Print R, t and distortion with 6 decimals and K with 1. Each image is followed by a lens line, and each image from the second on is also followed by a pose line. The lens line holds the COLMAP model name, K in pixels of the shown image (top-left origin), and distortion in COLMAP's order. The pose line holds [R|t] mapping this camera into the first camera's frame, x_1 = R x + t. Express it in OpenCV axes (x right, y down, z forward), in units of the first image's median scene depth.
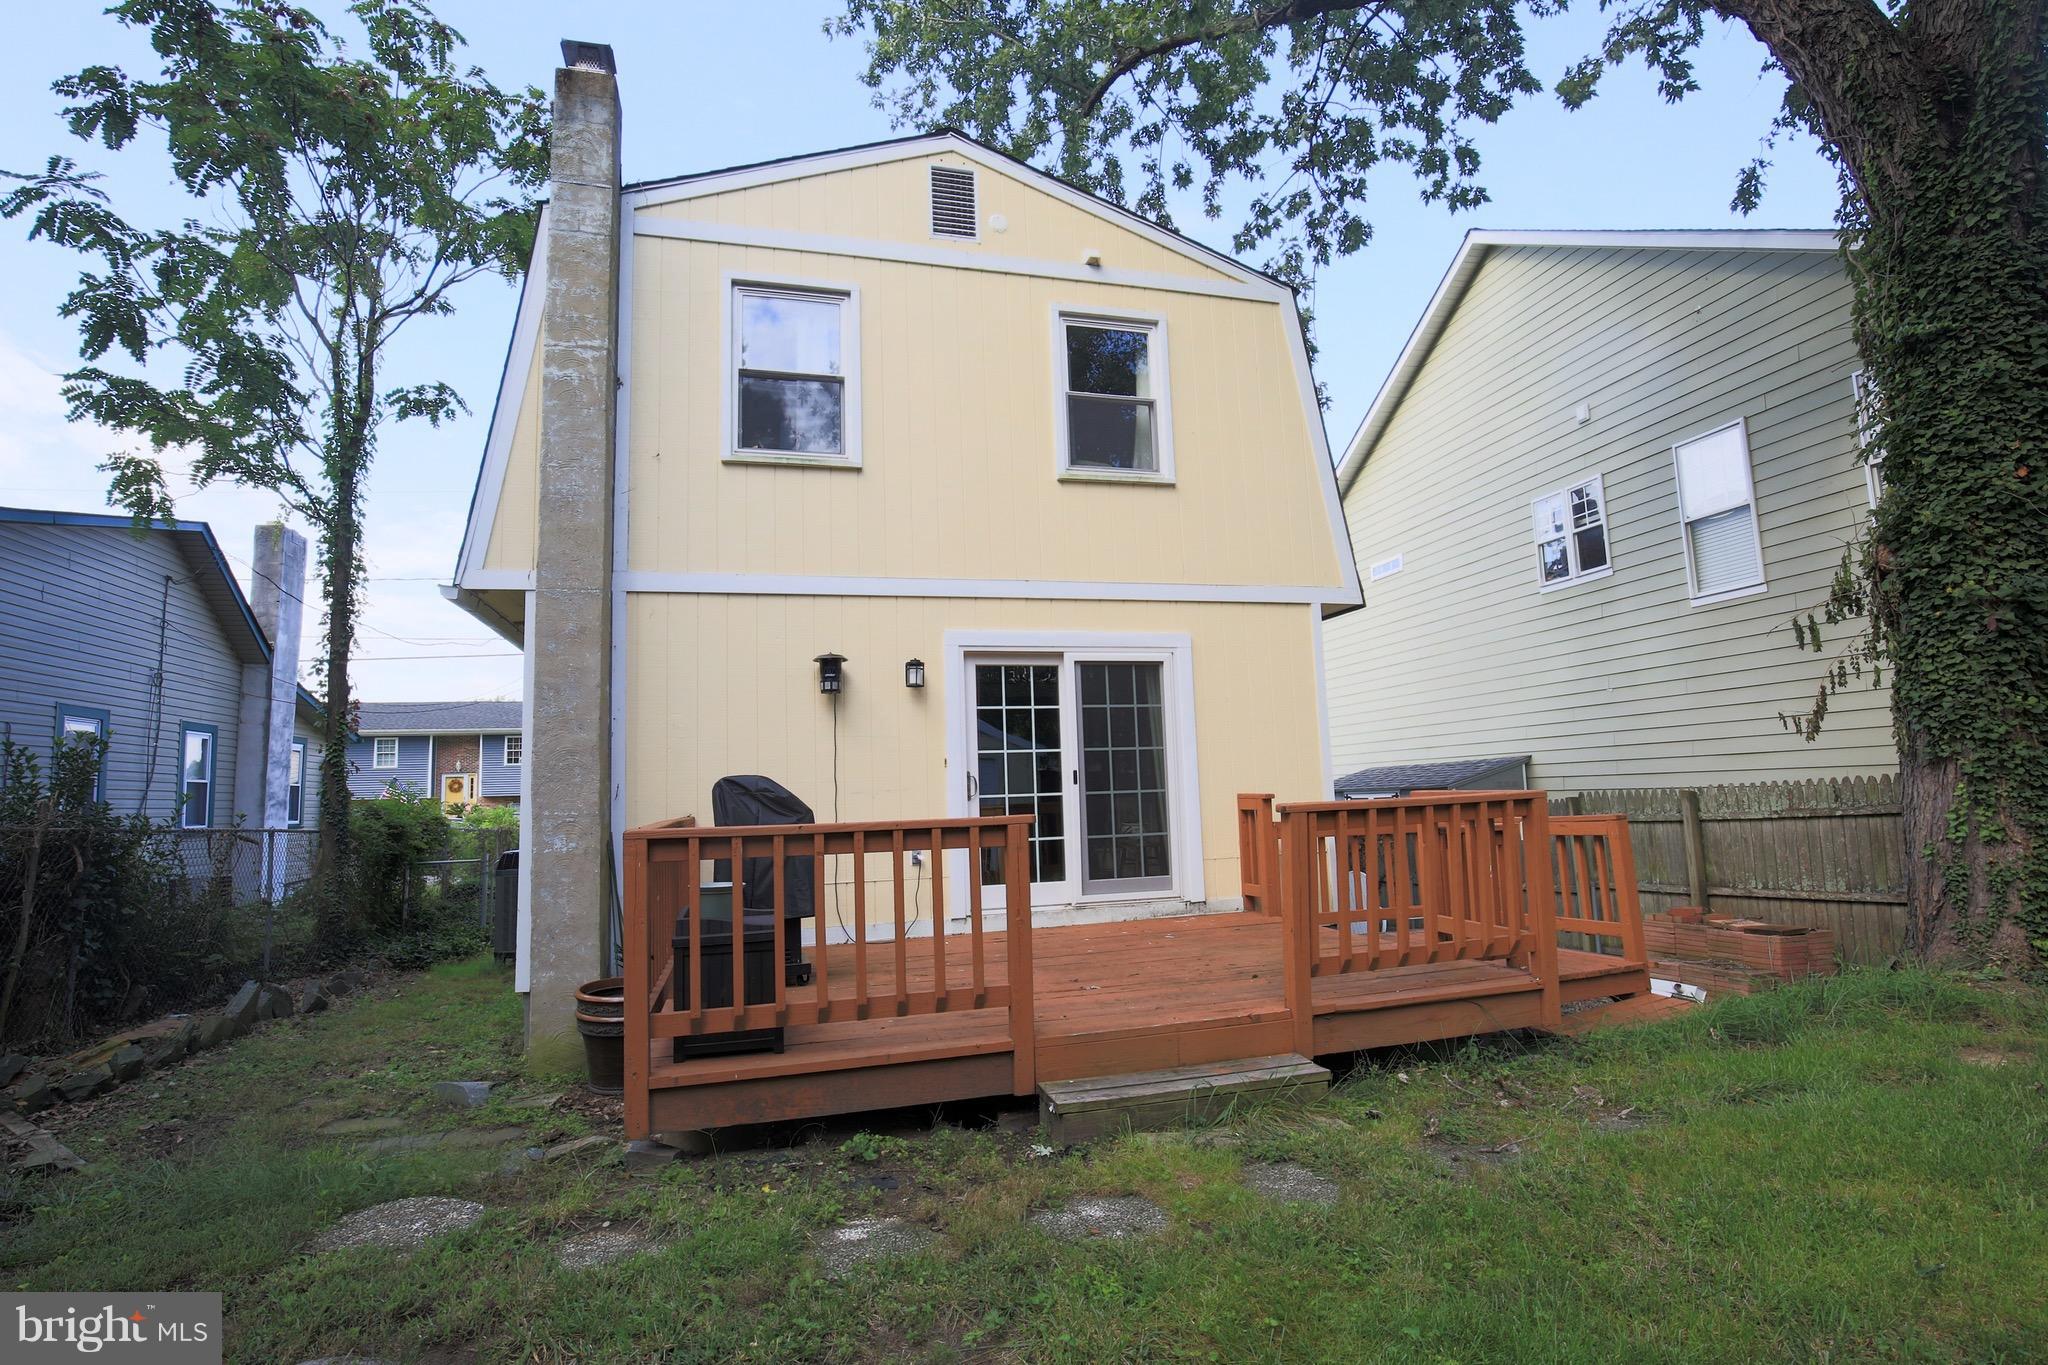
lens RADIAL K [[962.6, 0, 1024.0], [0, 962.6, 671.7], [0, 0, 1]] dist [-0.020826, -0.000479]
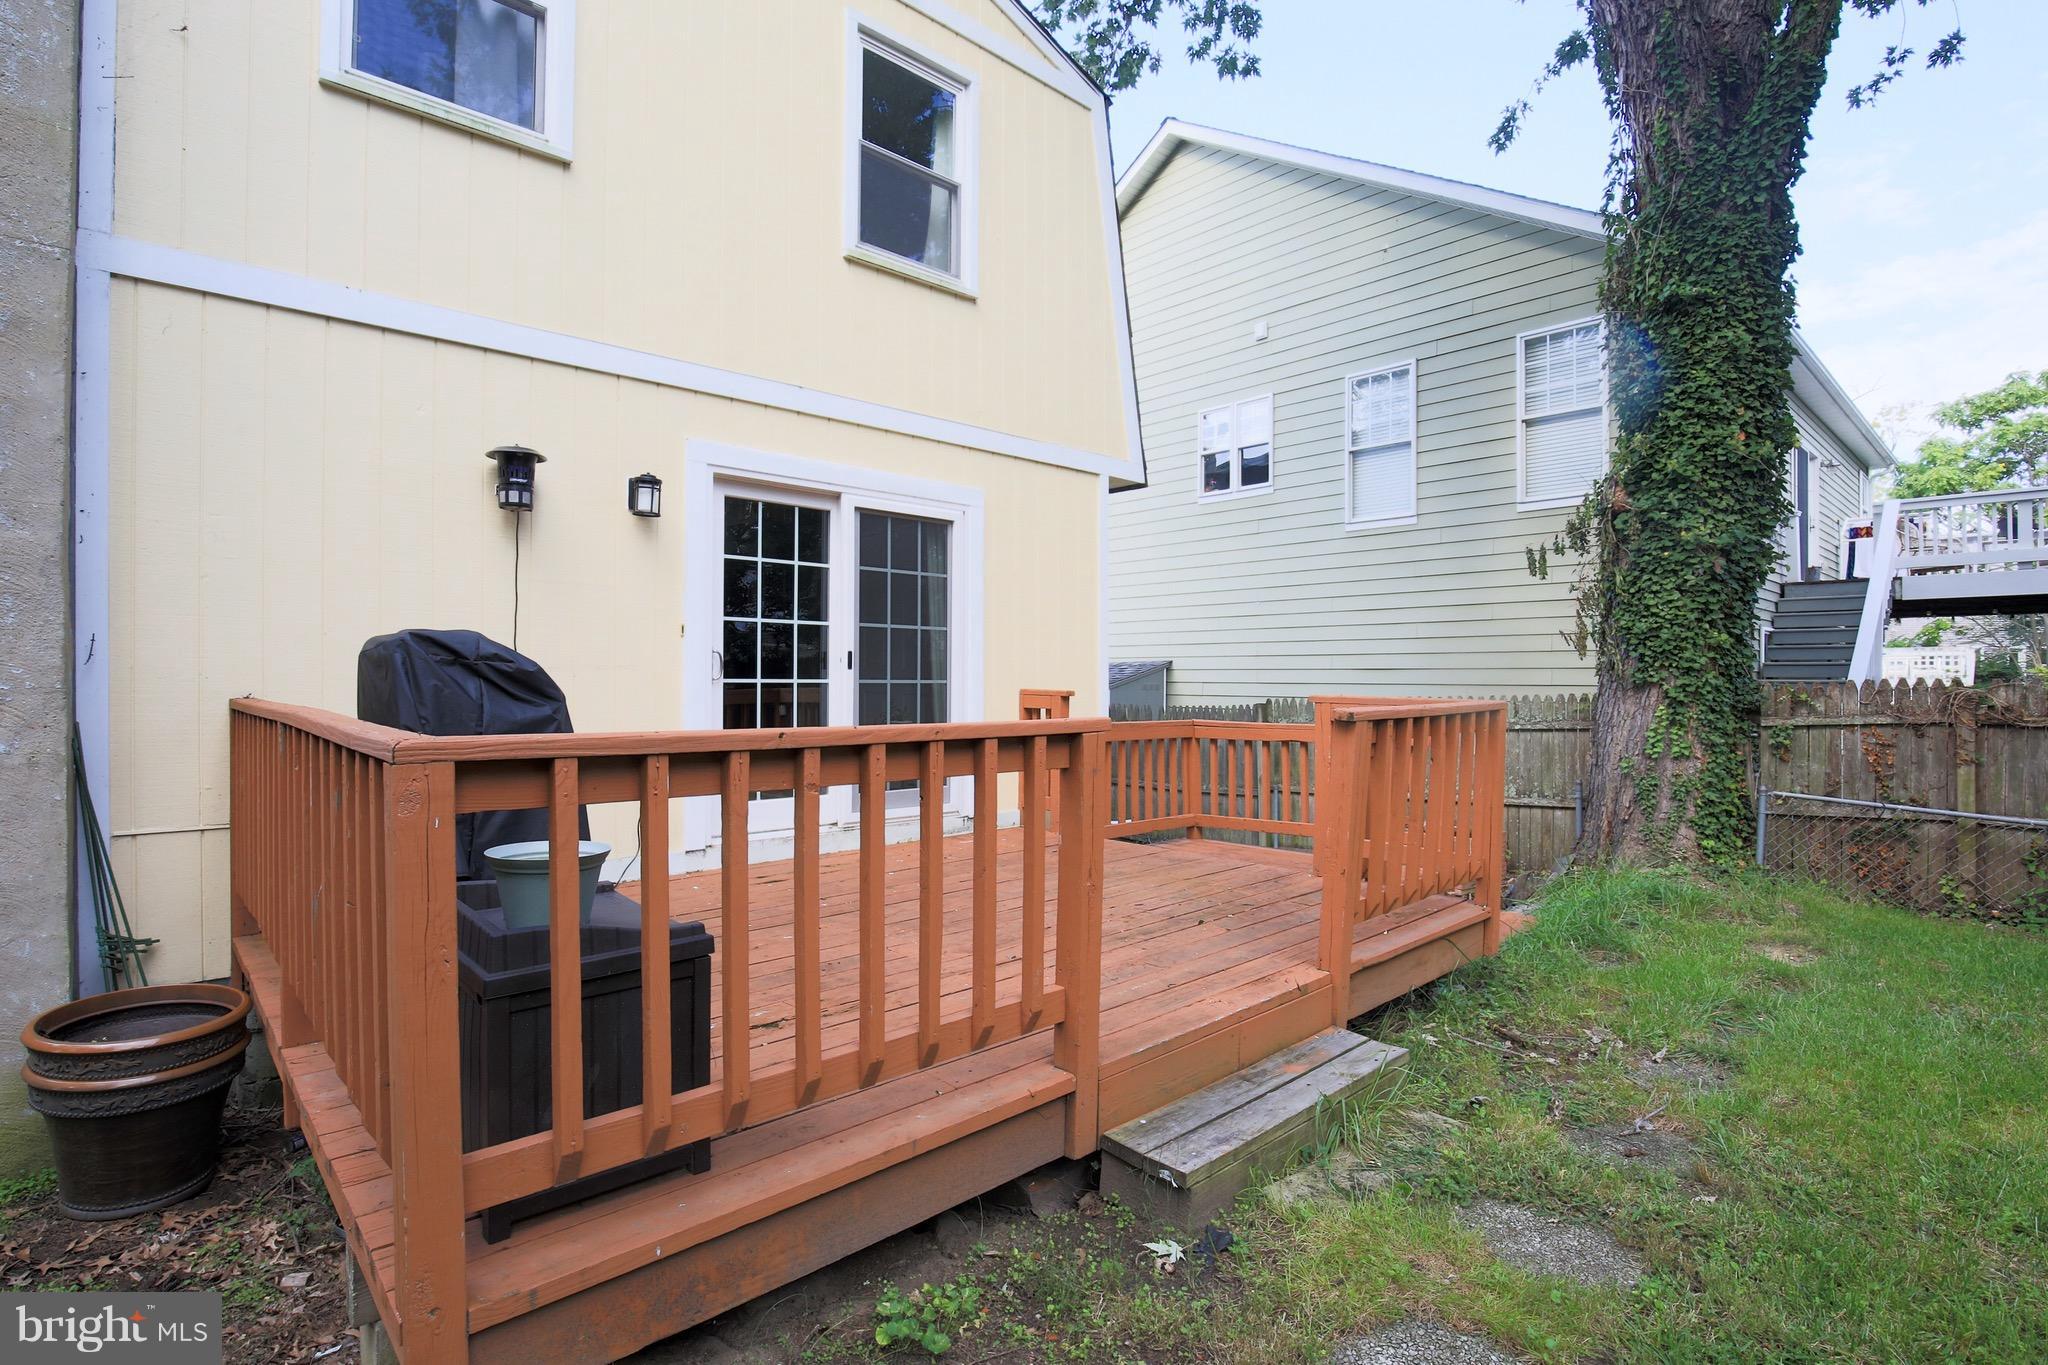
lens RADIAL K [[986.0, 0, 1021.8], [0, 986.0, 667.7], [0, 0, 1]] dist [-0.037522, 0.010050]
pose [[0.886869, 0.044649, 0.459859, -0.207825], [-0.094236, 0.991877, 0.085437, 0.041429], [-0.452309, -0.119107, 0.883872, 0.288961]]
